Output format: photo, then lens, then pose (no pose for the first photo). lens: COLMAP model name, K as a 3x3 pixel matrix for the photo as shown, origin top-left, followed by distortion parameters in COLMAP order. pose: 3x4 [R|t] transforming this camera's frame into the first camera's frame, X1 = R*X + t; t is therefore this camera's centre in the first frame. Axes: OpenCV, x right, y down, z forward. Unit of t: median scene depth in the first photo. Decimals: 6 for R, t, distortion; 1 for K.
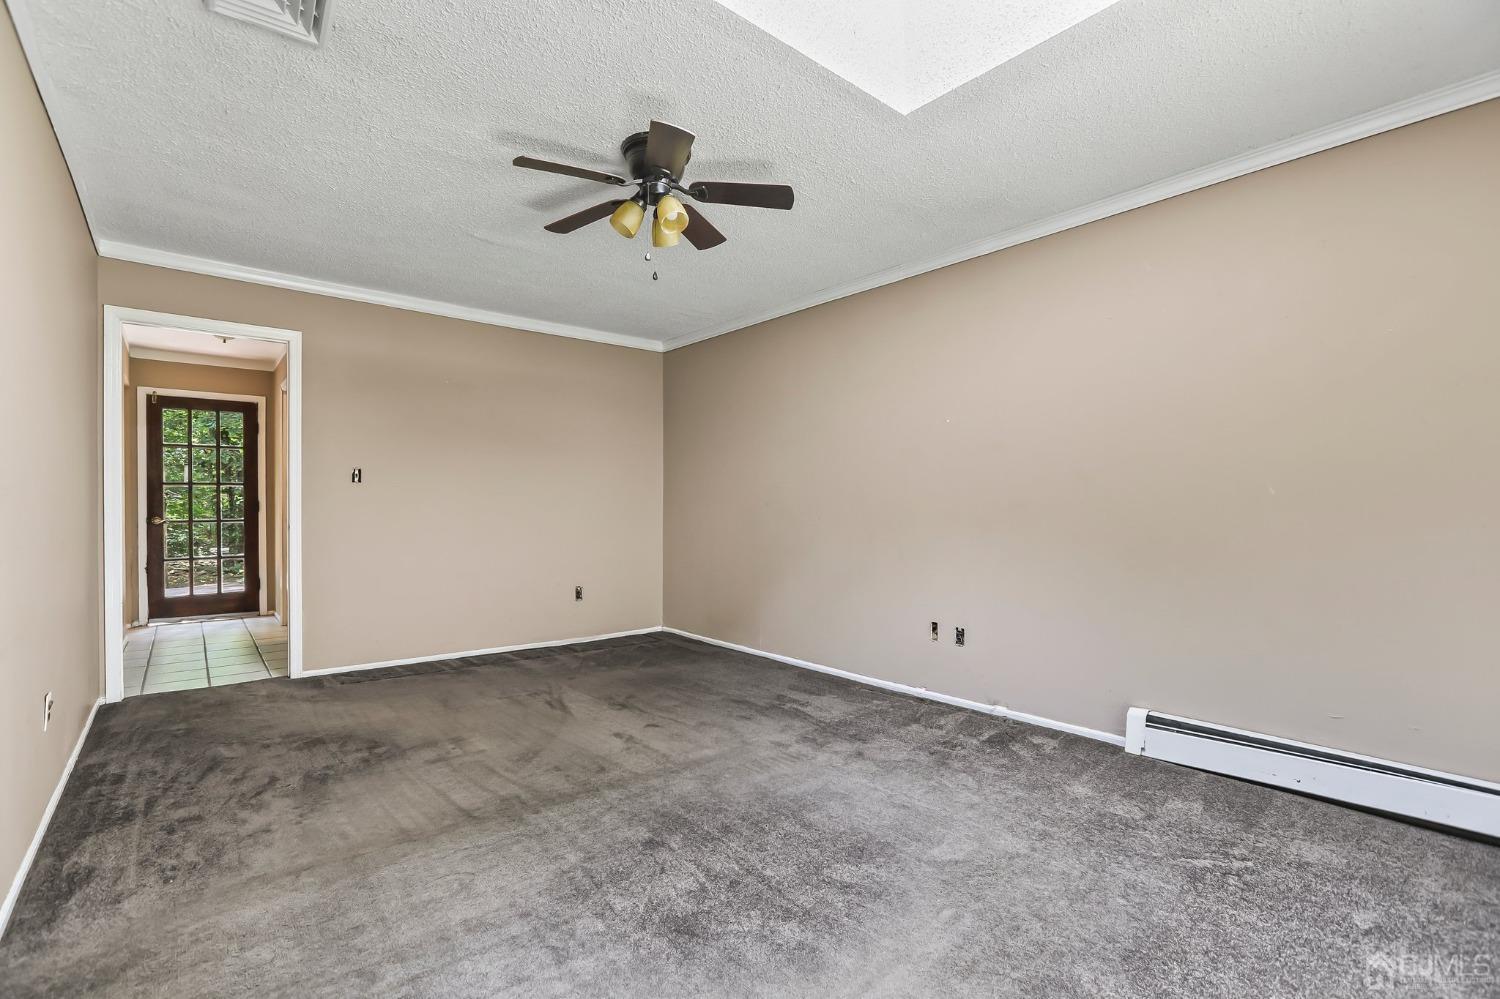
lens RADIAL K [[680.4, 0, 747.6], [0, 680.4, 503.2], [0, 0, 1]] dist [-0.037531, 0.015034]
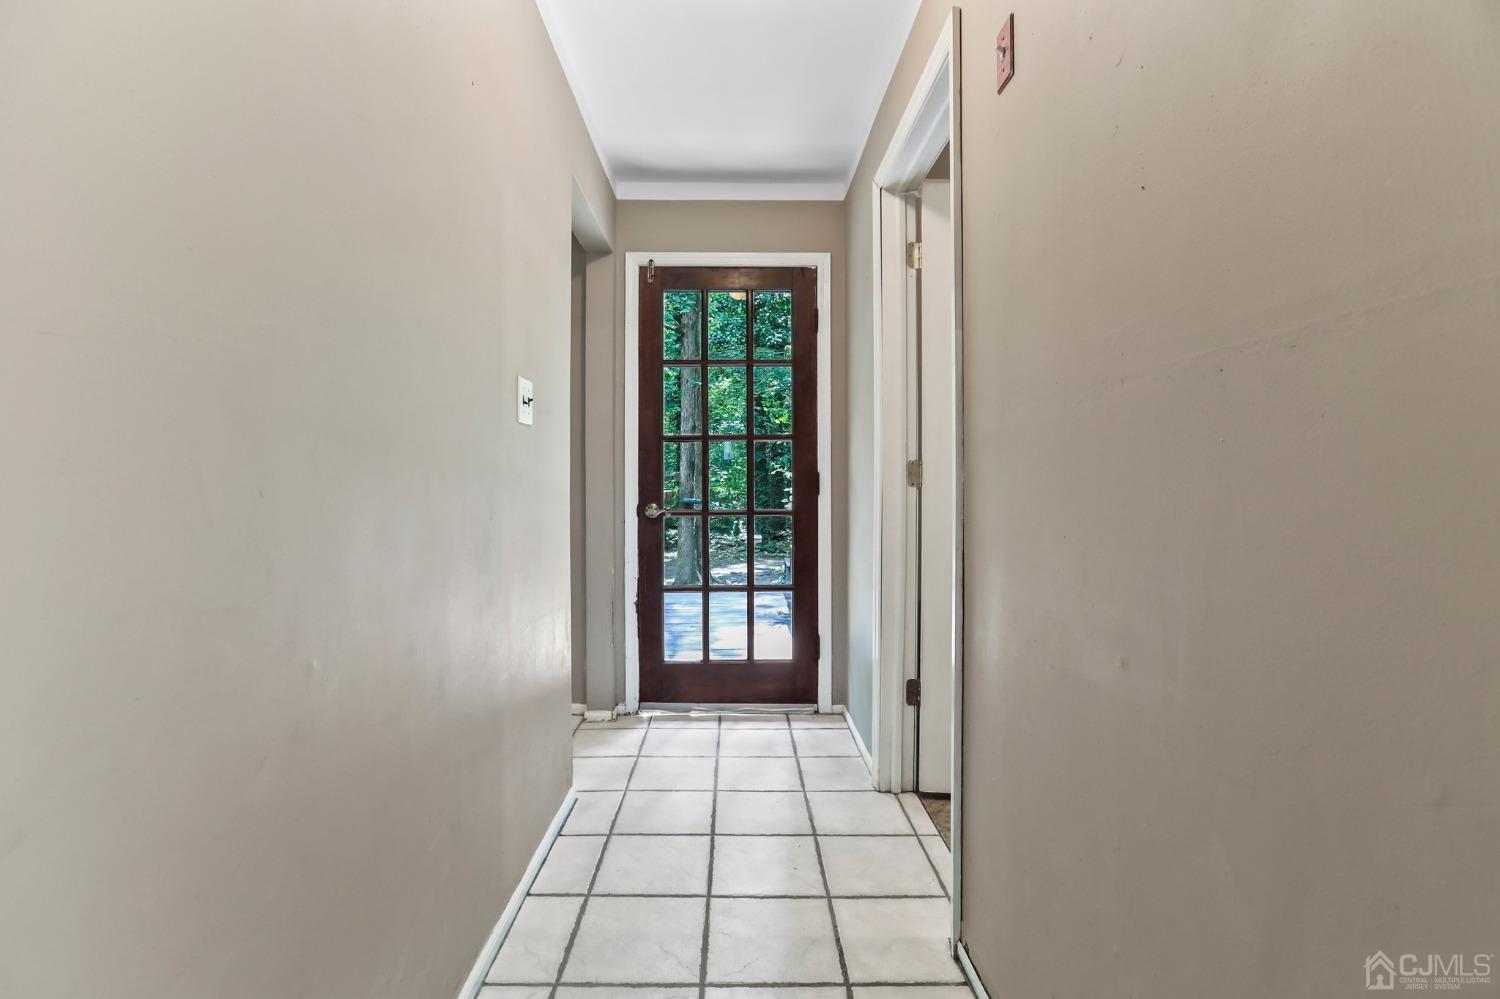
lens RADIAL K [[680.4, 0, 747.2], [0, 680.4, 495.7], [0, 0, 1]] dist [-0.037531, 0.015034]
pose [[0.779418, 0.006457, -0.626471, -0.478197], [-0.003050, 0.999974, 0.006511, 0.010806], [0.626497, -0.003164, 0.779418, 0.606652]]
